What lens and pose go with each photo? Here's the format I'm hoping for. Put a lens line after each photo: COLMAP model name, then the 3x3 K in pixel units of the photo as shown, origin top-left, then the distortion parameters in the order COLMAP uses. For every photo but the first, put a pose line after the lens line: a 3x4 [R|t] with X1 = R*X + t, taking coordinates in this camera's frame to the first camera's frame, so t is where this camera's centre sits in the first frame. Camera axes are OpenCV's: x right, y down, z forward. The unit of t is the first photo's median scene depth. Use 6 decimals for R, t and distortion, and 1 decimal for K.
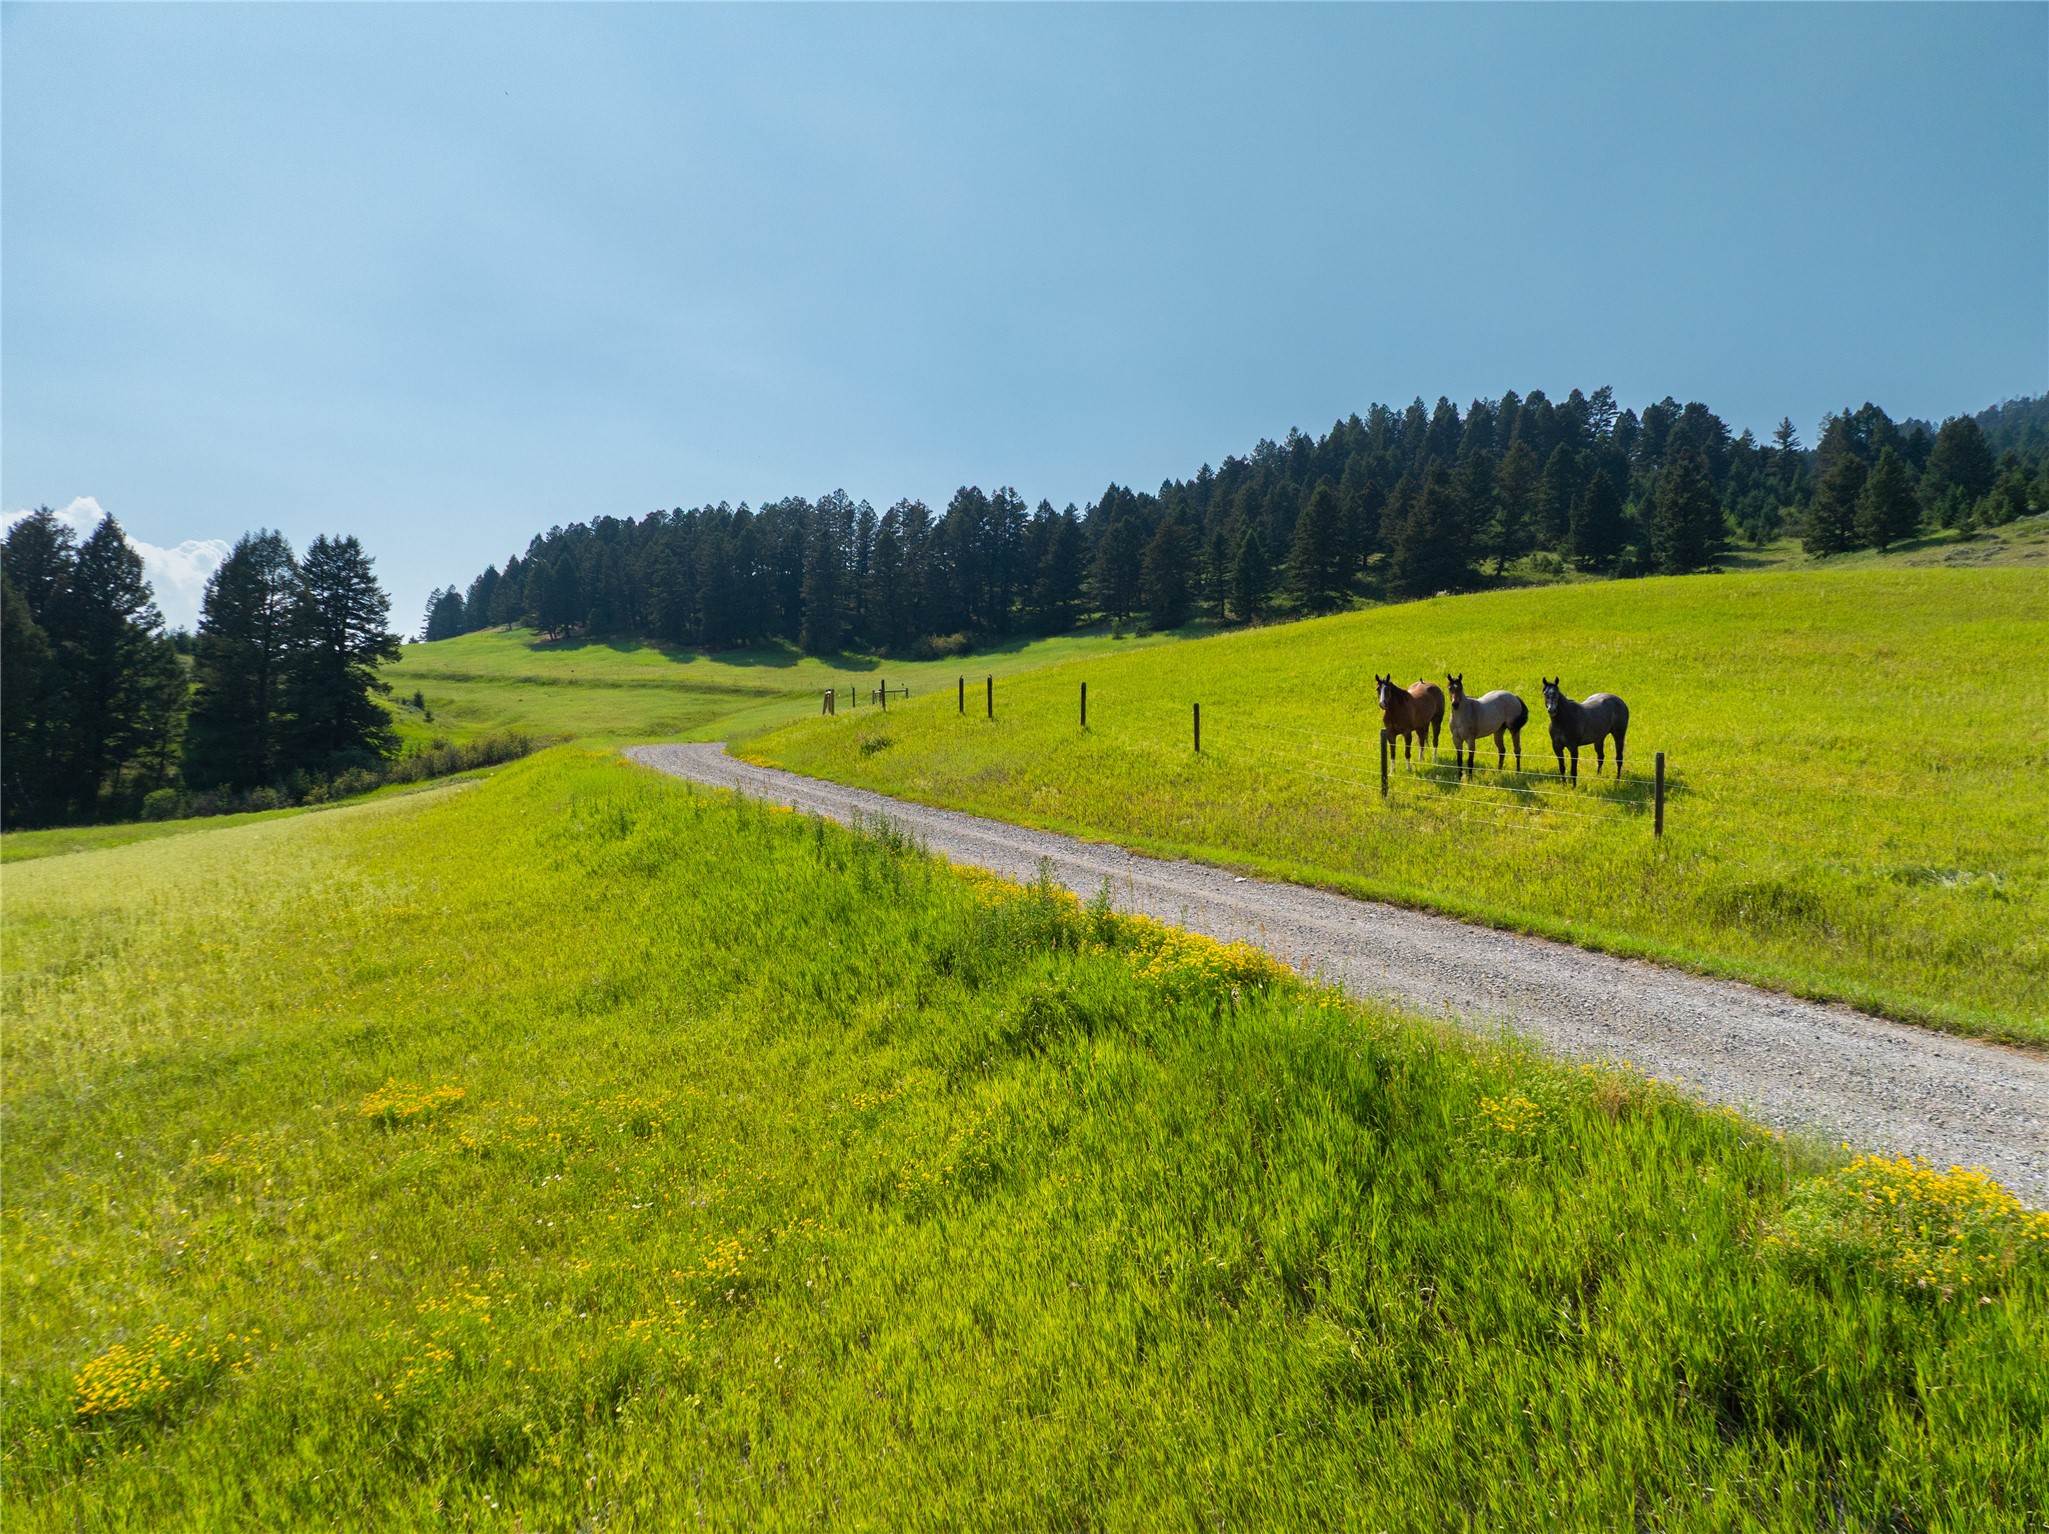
lens RADIAL K [[1446.3, 0, 1024.5], [0, 1446.3, 767.0], [0, 0, 1]] dist [-0.034398, -0.001087]
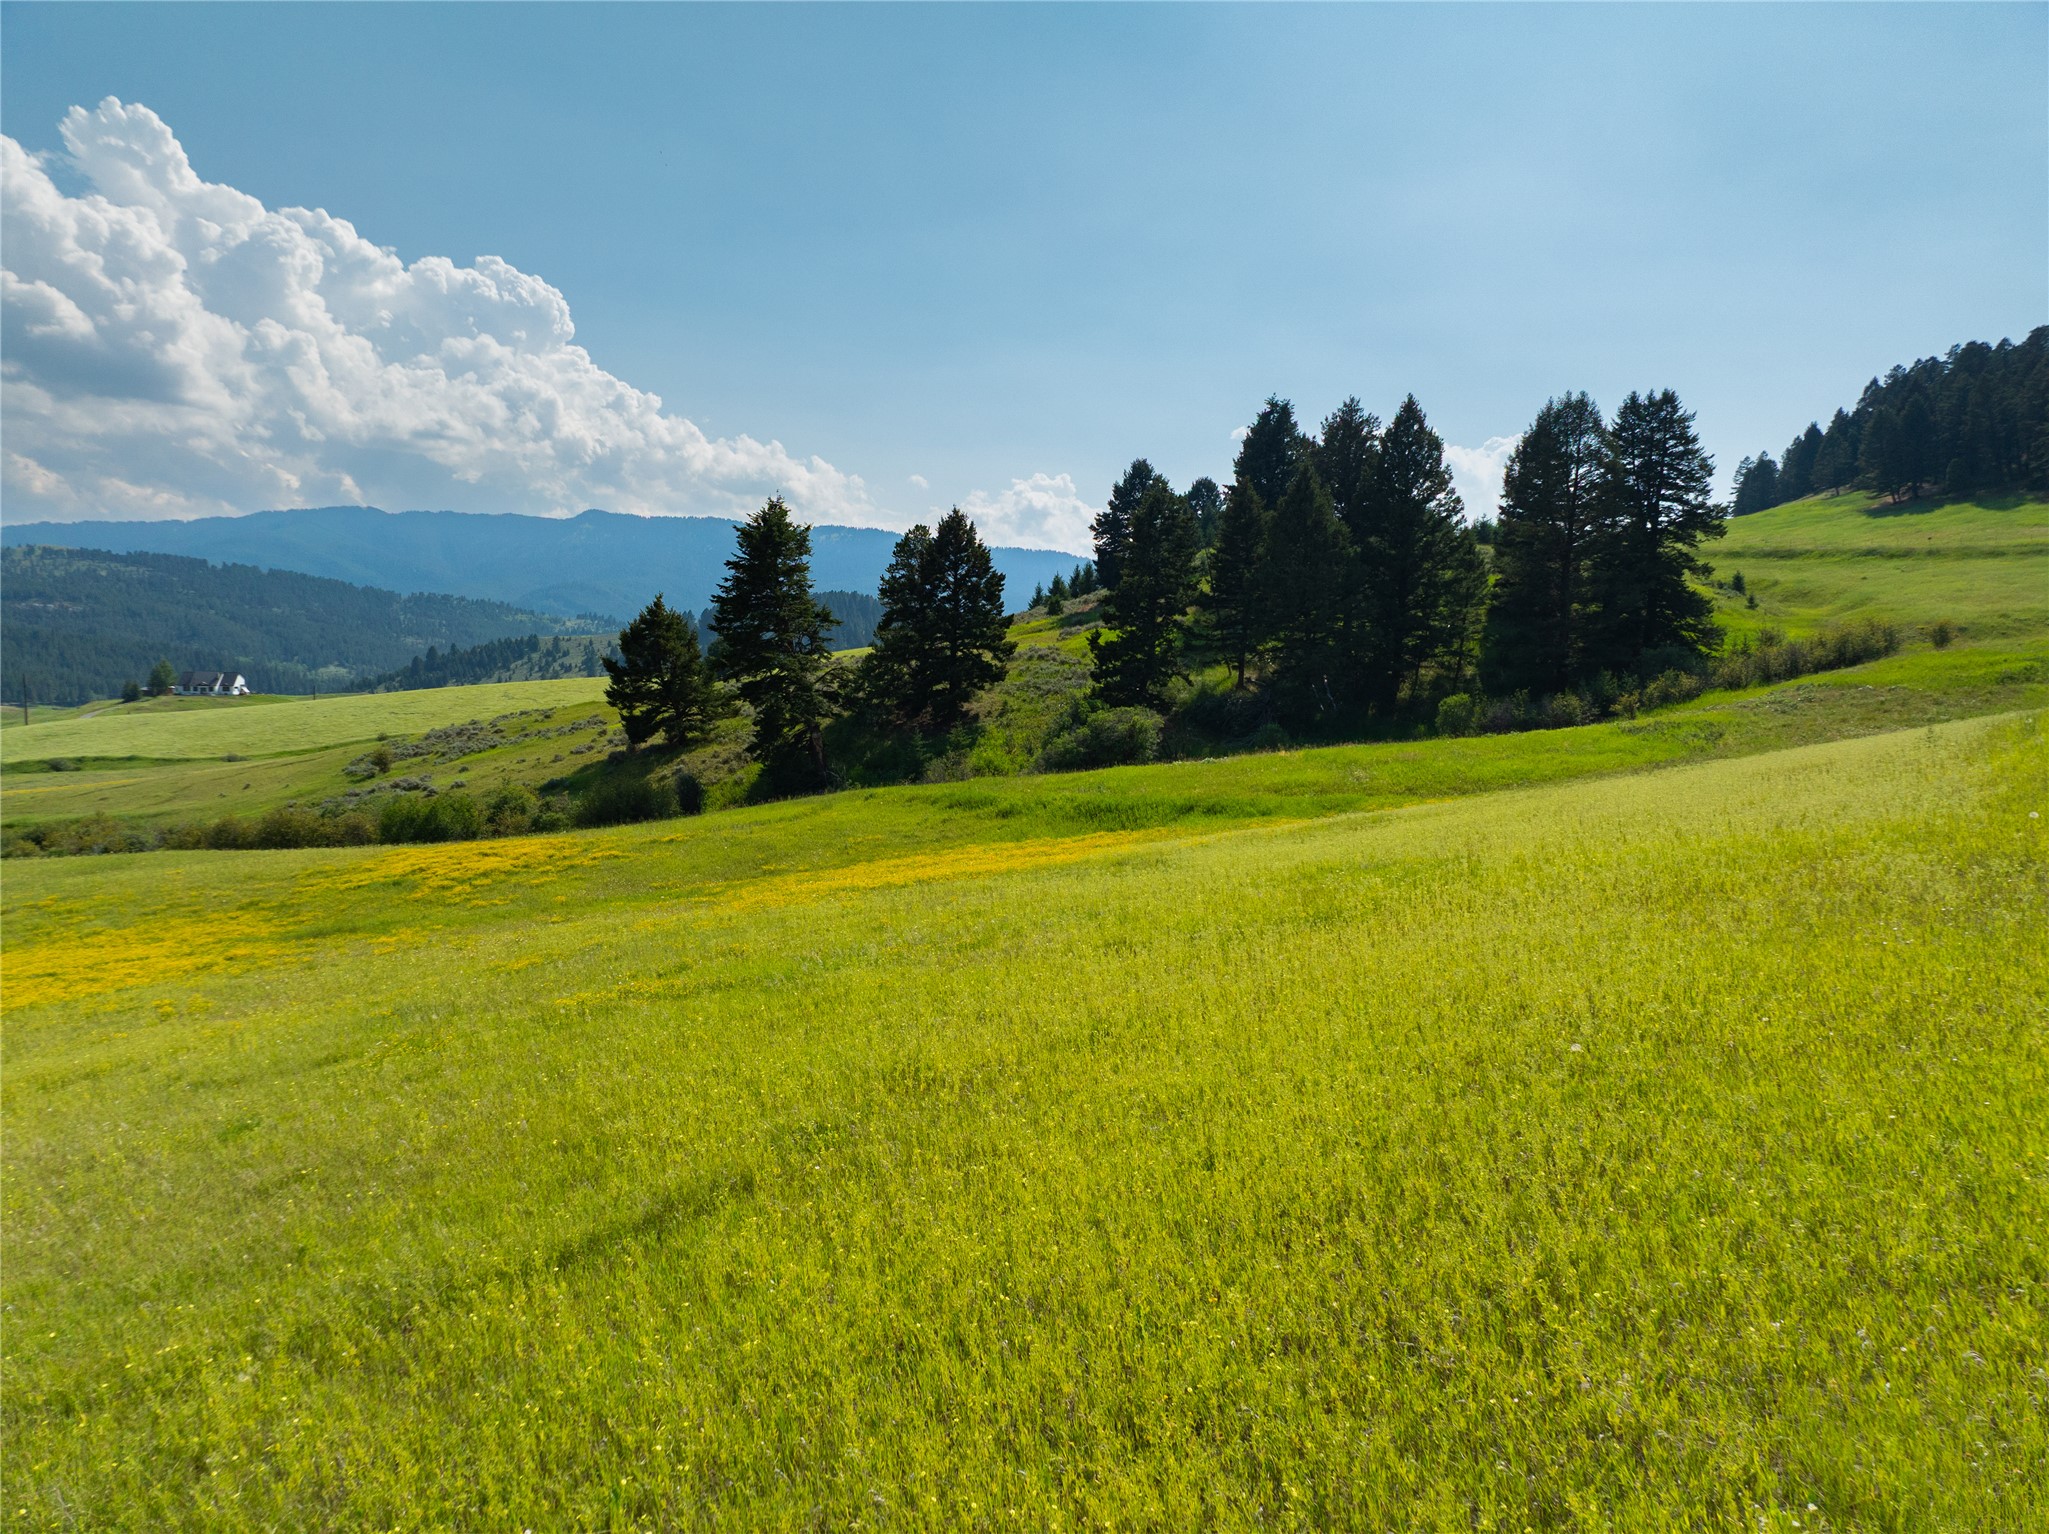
lens RADIAL K [[1432.6, 0, 1031.6], [0, 1432.6, 774.6], [0, 0, 1]] dist [-0.034178, 0.006154]
pose [[0.665808, 0.056863, -0.743953, -0.088128], [0.008544, 0.996445, 0.083809, -0.009616], [0.746074, -0.062157, 0.662955, 0.160394]]
